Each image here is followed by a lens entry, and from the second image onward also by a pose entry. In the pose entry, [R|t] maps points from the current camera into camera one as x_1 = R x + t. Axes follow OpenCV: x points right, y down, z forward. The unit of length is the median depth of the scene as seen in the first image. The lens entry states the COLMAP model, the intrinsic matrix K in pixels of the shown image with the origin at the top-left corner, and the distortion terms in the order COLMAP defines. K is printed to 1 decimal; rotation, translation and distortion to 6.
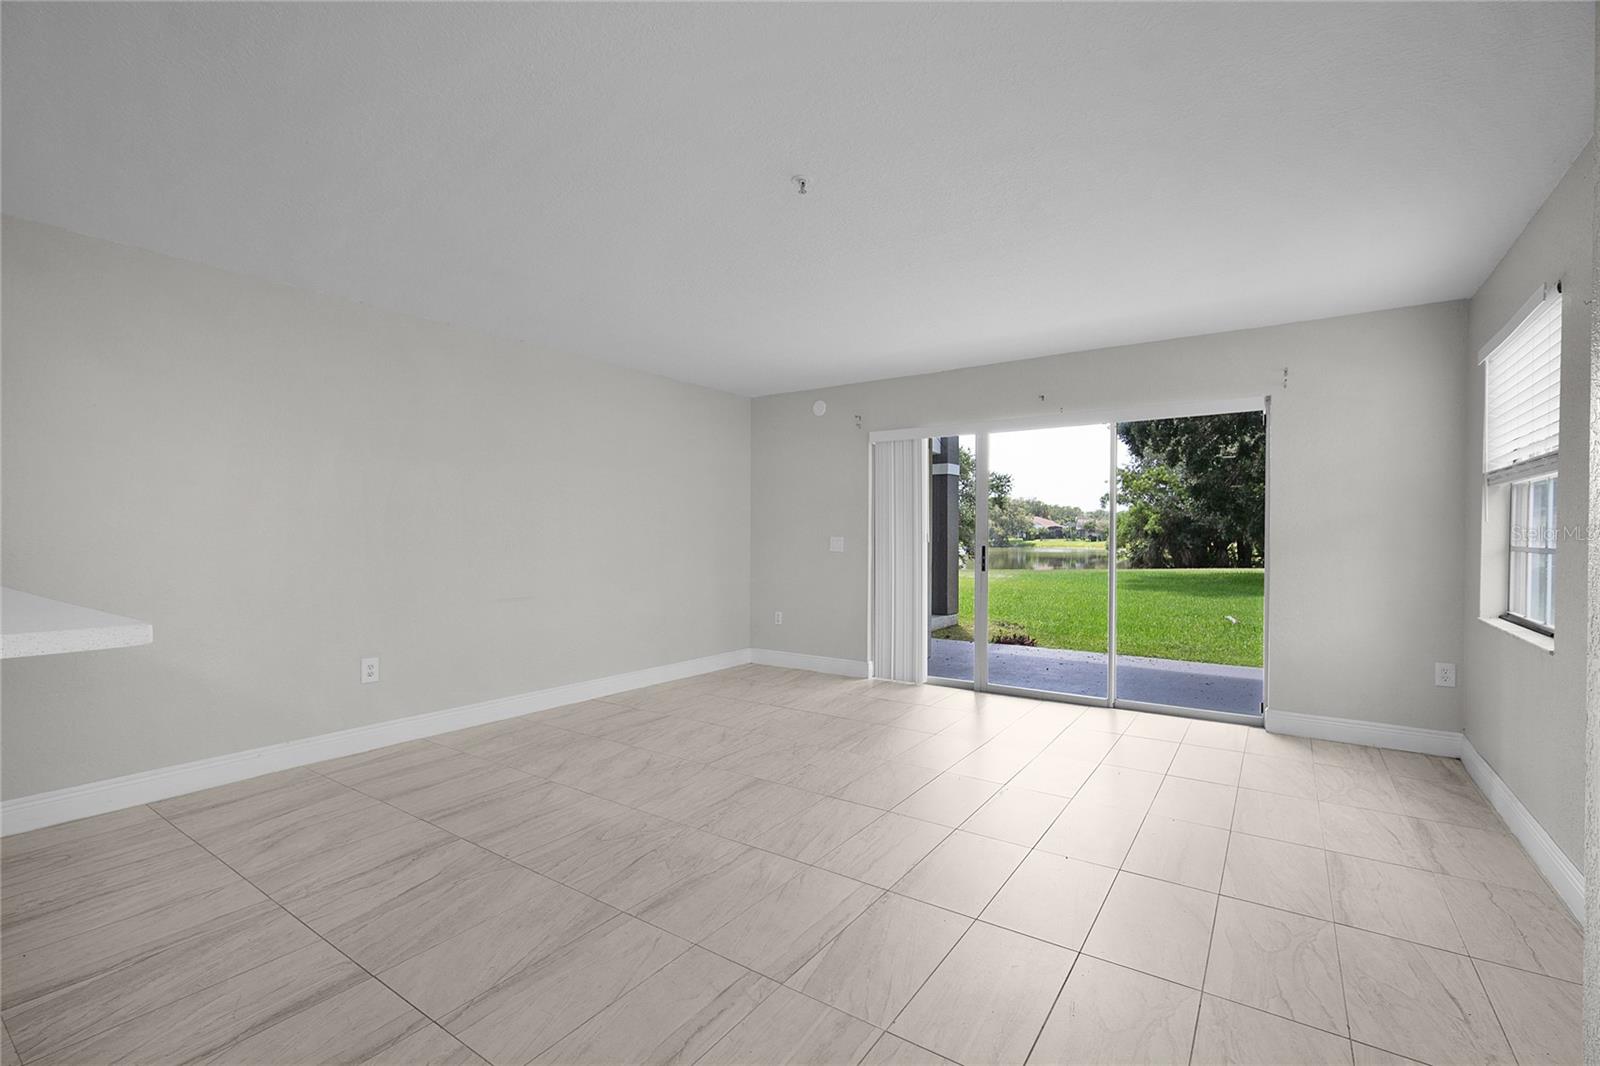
lens RADIAL K [[702.2, 0, 793.0], [0, 702.2, 542.7], [0, 0, 1]] dist [-0.011544, 0.004224]
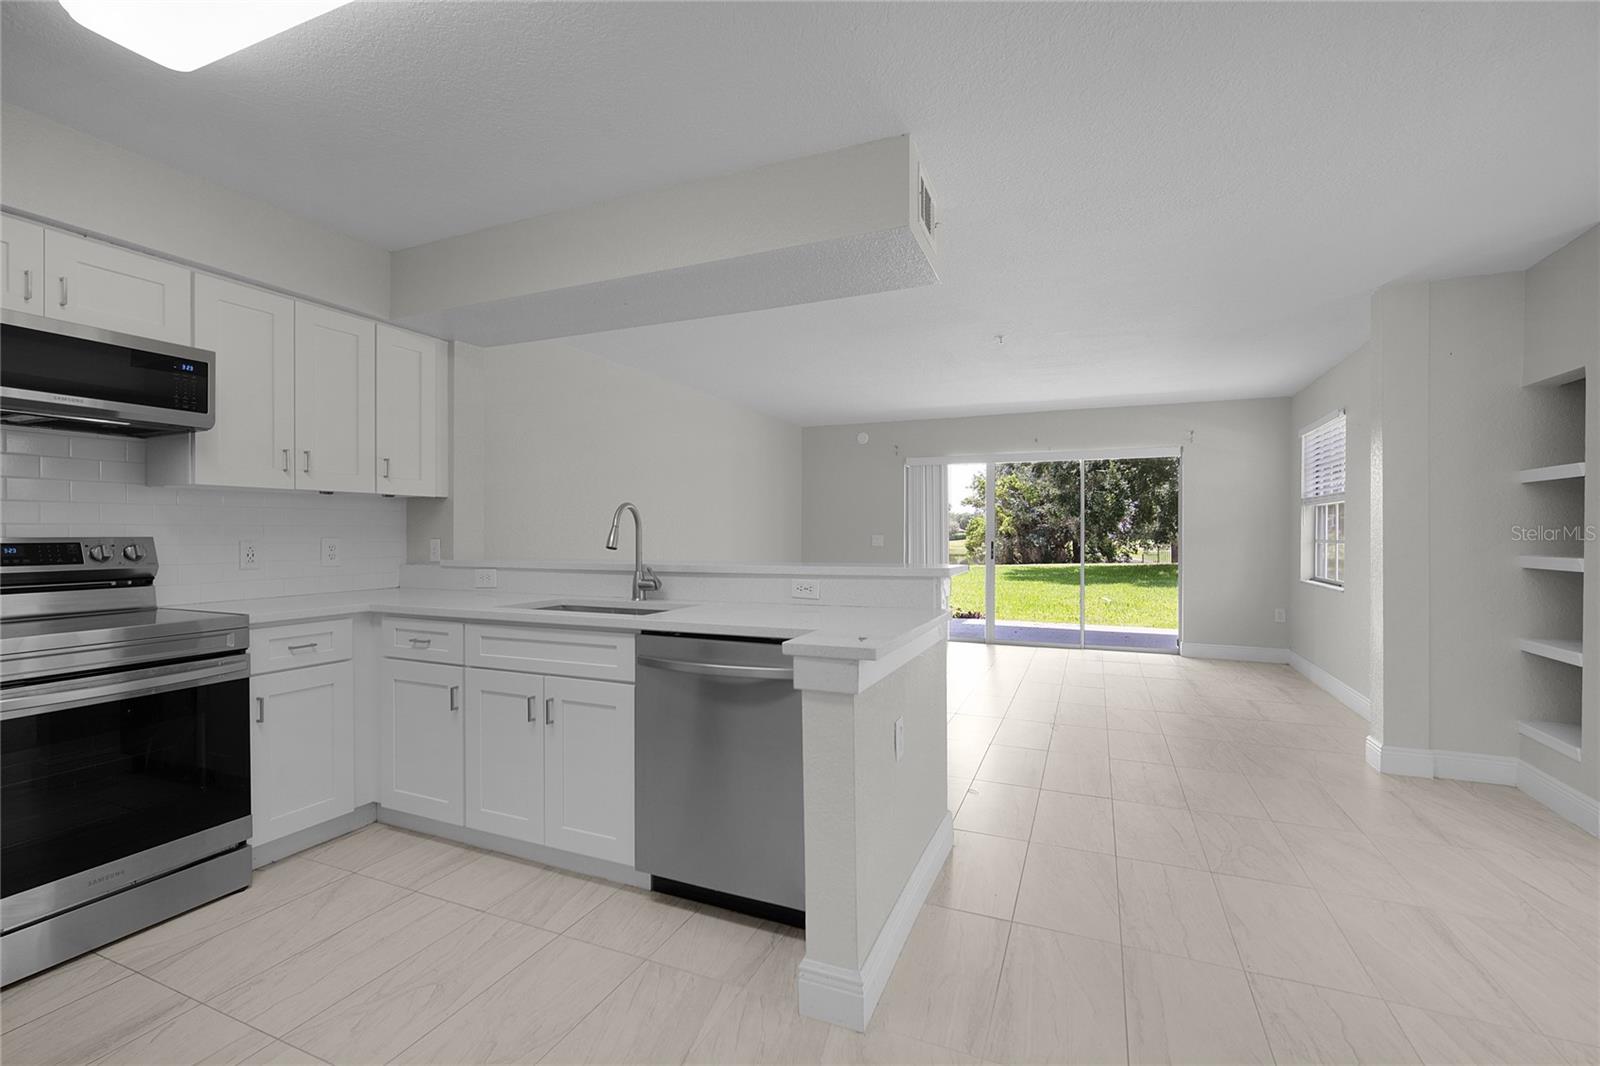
lens RADIAL K [[702.2, 0, 791.5], [0, 702.2, 535.9], [0, 0, 1]] dist [-0.011544, 0.004224]
pose [[0.979233, -0.000459, 0.202739, -0.399826], [0.002533, 0.999947, -0.009970, 0.006080], [-0.202724, 0.010277, 0.979182, -0.297749]]
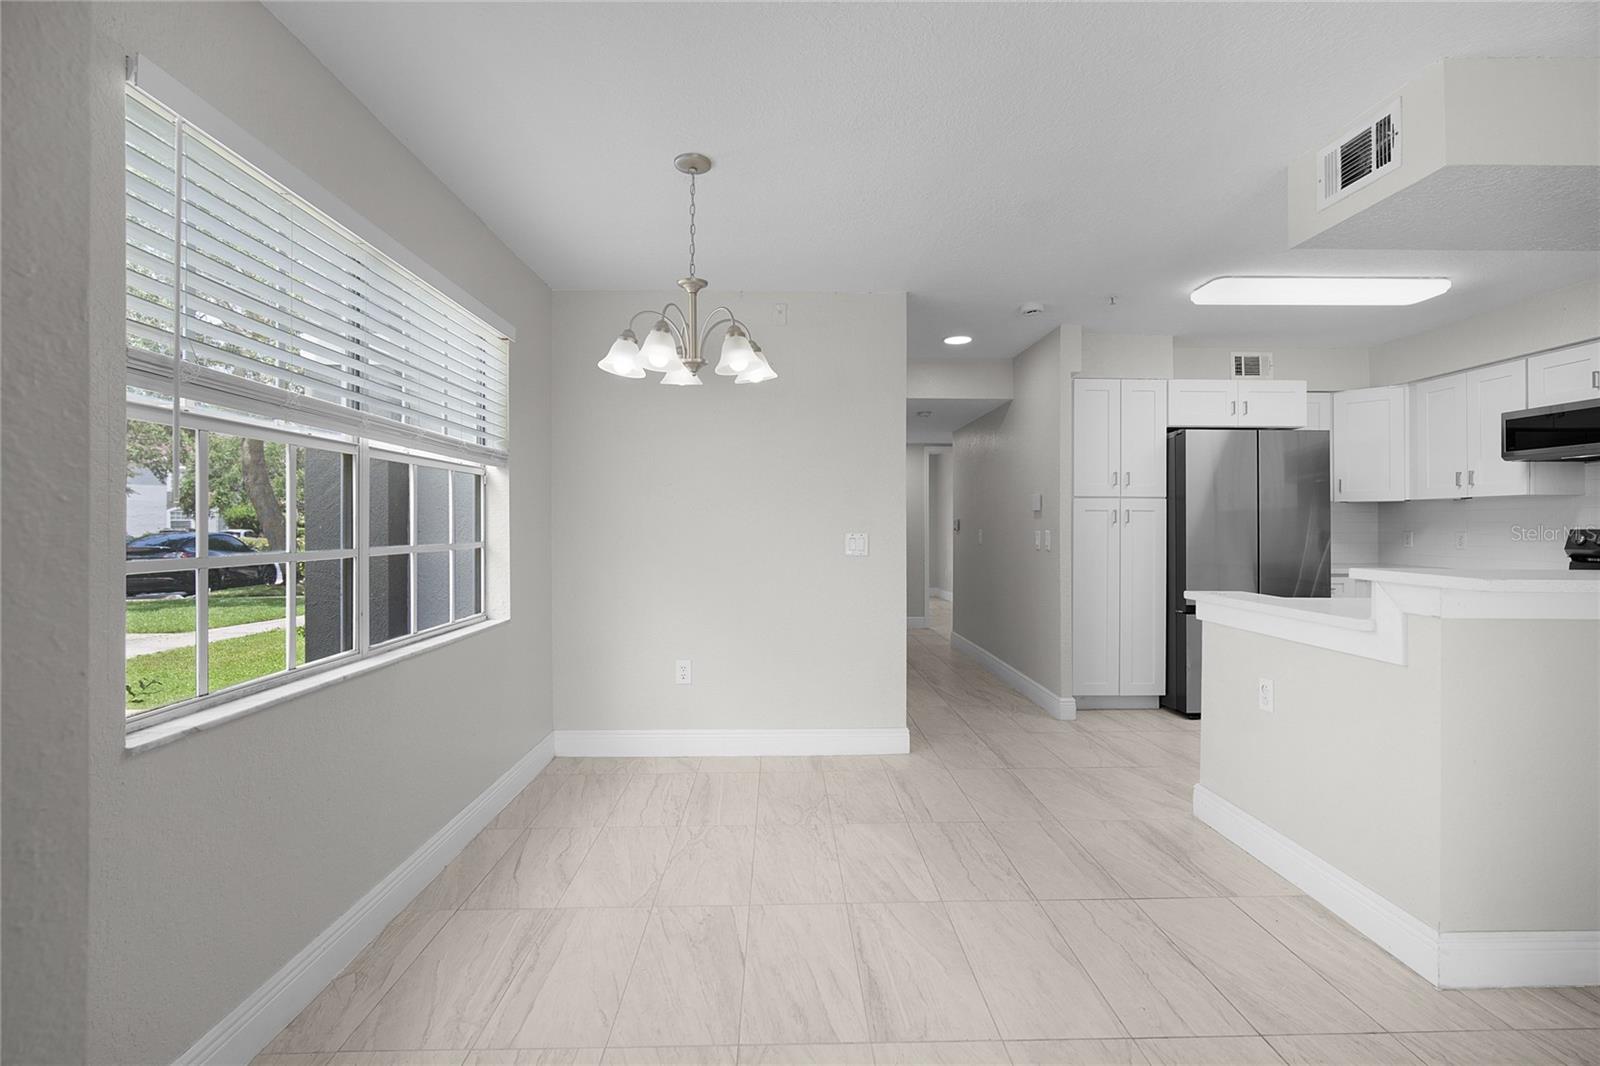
lens RADIAL K [[702.2, 0, 787.0], [0, 702.2, 525.3], [0, 0, 1]] dist [-0.011544, 0.004224]
pose [[-0.811084, -0.000322, -0.584930, 0.253314], [-0.009731, 0.999869, 0.012942, -0.002515], [0.584849, 0.016189, -0.810981, 0.244859]]
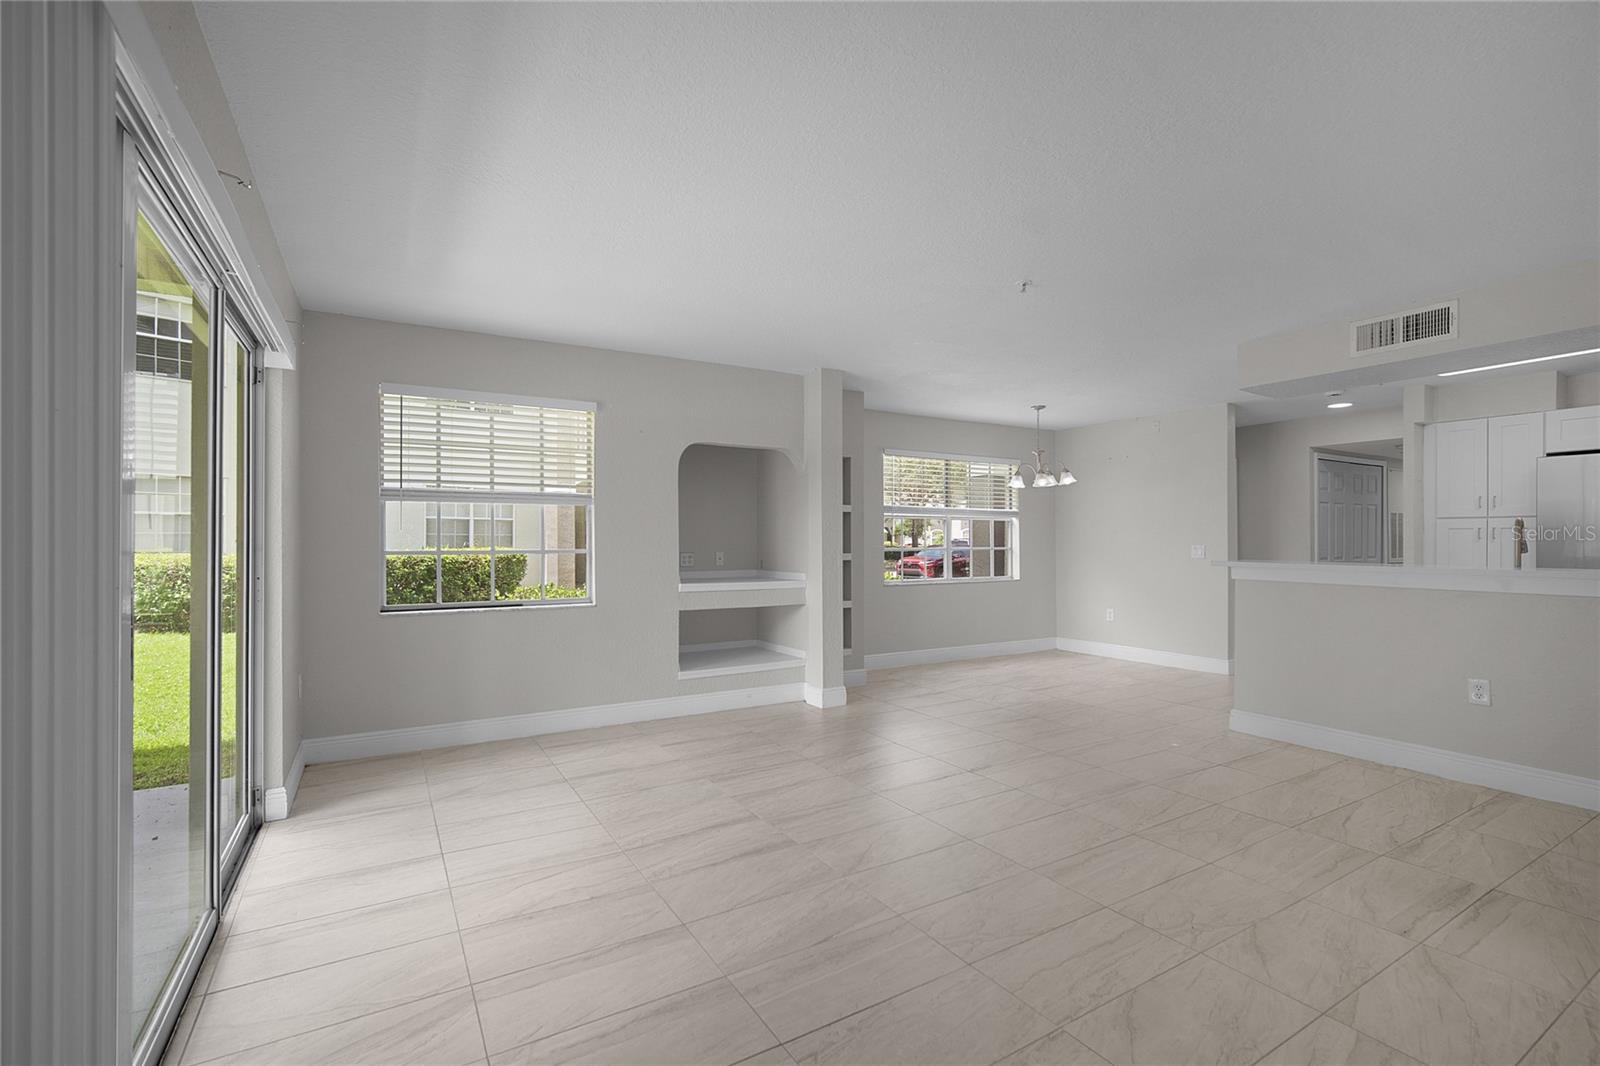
lens RADIAL K [[702.2, 0, 798.5], [0, 702.2, 529.5], [0, 0, 1]] dist [-0.011544, 0.004224]
pose [[-0.911554, 0.006500, 0.411129, -0.068942], [0.005751, 0.999979, -0.003059, -0.013862], [-0.411140, -0.000424, -0.911572, 1.097460]]
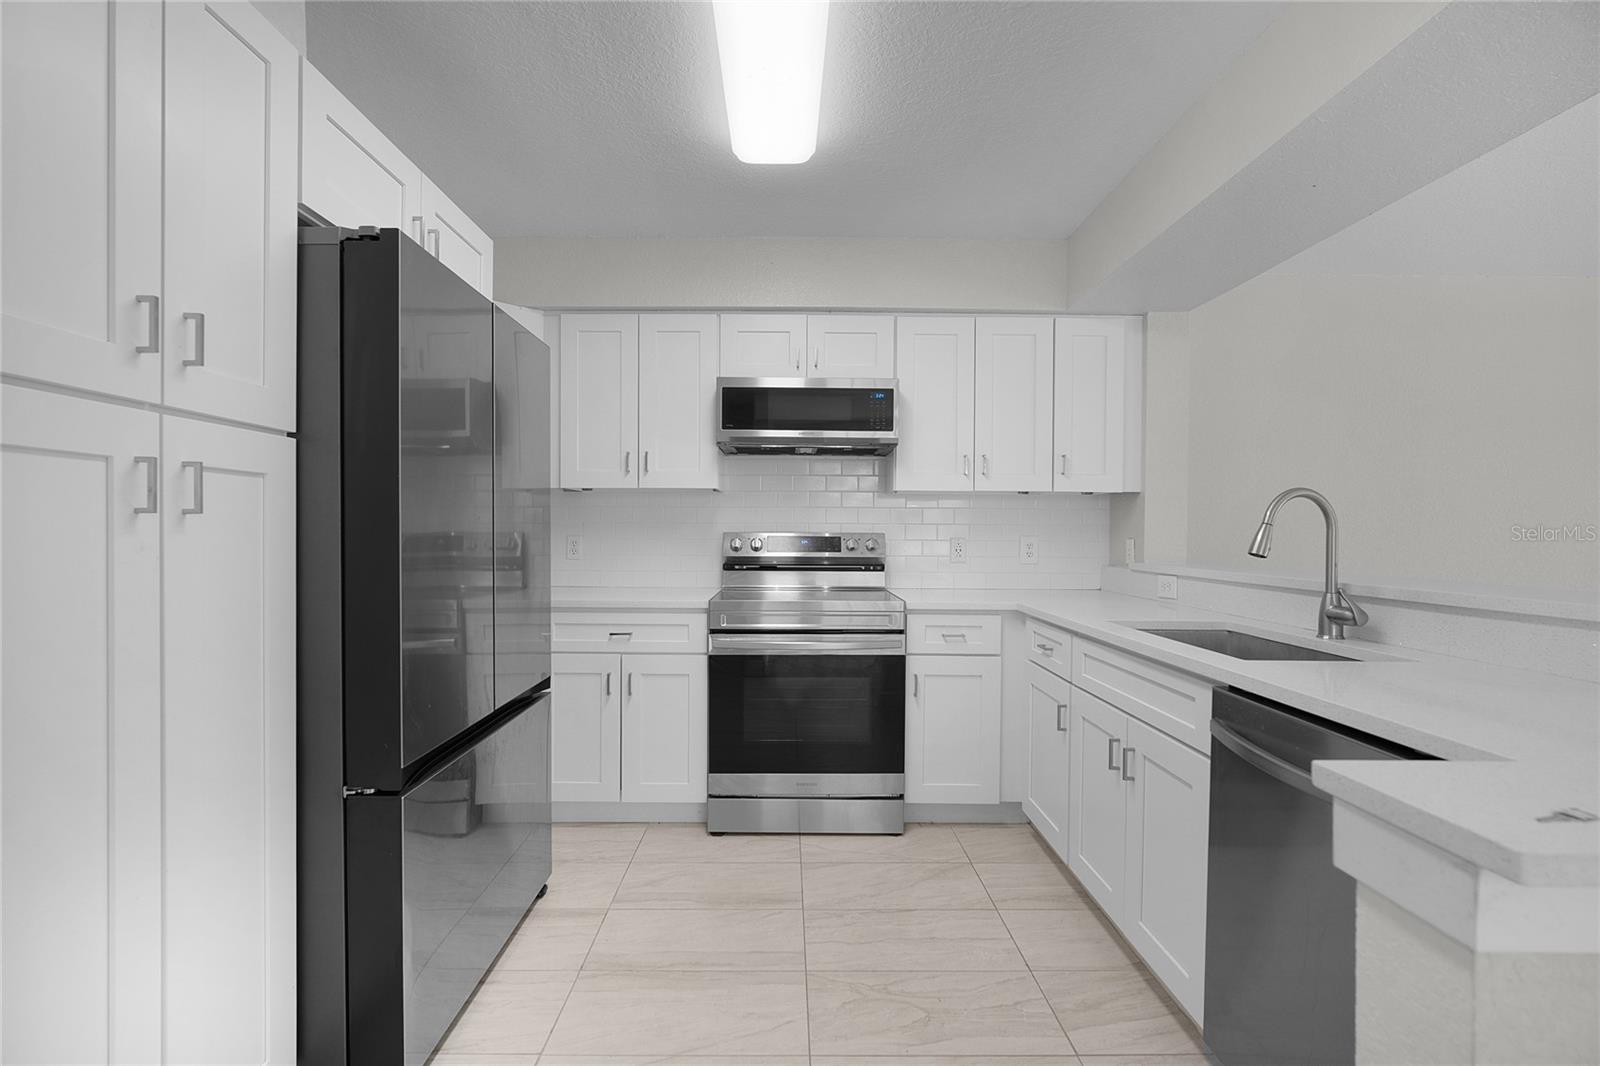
lens RADIAL K [[702.2, 0, 792.3], [0, 702.2, 539.0], [0, 0, 1]] dist [-0.011544, 0.004224]
pose [[0.584114, 0.015662, -0.811520, -0.282419], [-0.019972, 0.999788, 0.004920, 0.004361], [0.811426, 0.013334, 0.584303, -0.166530]]
